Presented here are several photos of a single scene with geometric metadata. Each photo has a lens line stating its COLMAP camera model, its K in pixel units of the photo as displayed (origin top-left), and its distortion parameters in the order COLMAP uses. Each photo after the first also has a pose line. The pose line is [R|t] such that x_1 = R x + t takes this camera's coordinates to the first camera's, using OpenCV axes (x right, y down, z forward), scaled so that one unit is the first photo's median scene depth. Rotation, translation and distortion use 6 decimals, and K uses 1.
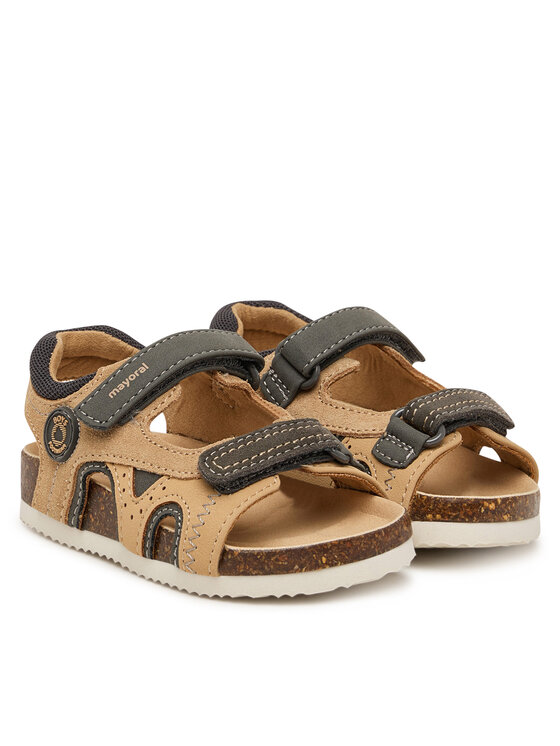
lens RADIAL K [[2178.3, 0, 281.3], [0, 2178.3, 373.1], [0, 0, 1]] dist [-0.209453, 0.000000]
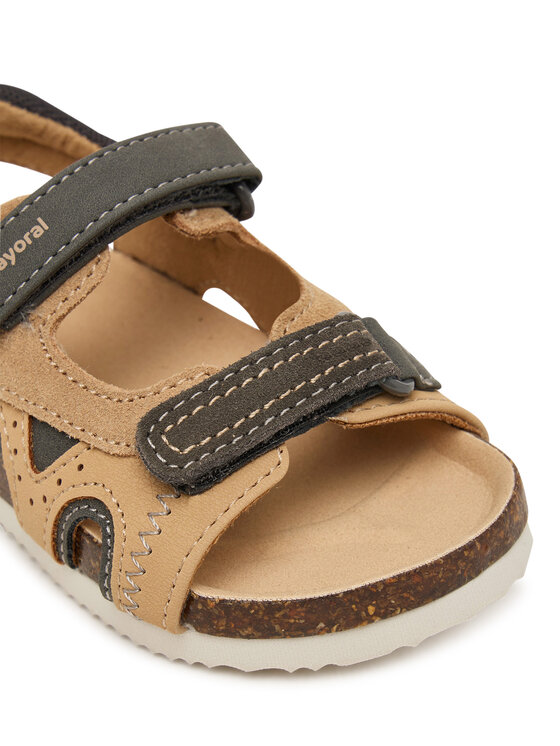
lens RADIAL K [[1968.7, 0, 276.7], [0, 1968.7, 372.4], [0, 0, 1]] dist [-0.261059, 0.000000]
pose [[0.998951, -0.023085, -0.039544, 0.016392], [0.033880, 0.953596, 0.299176, -0.118345], [0.030803, -0.300202, 0.953378, 0.533338]]
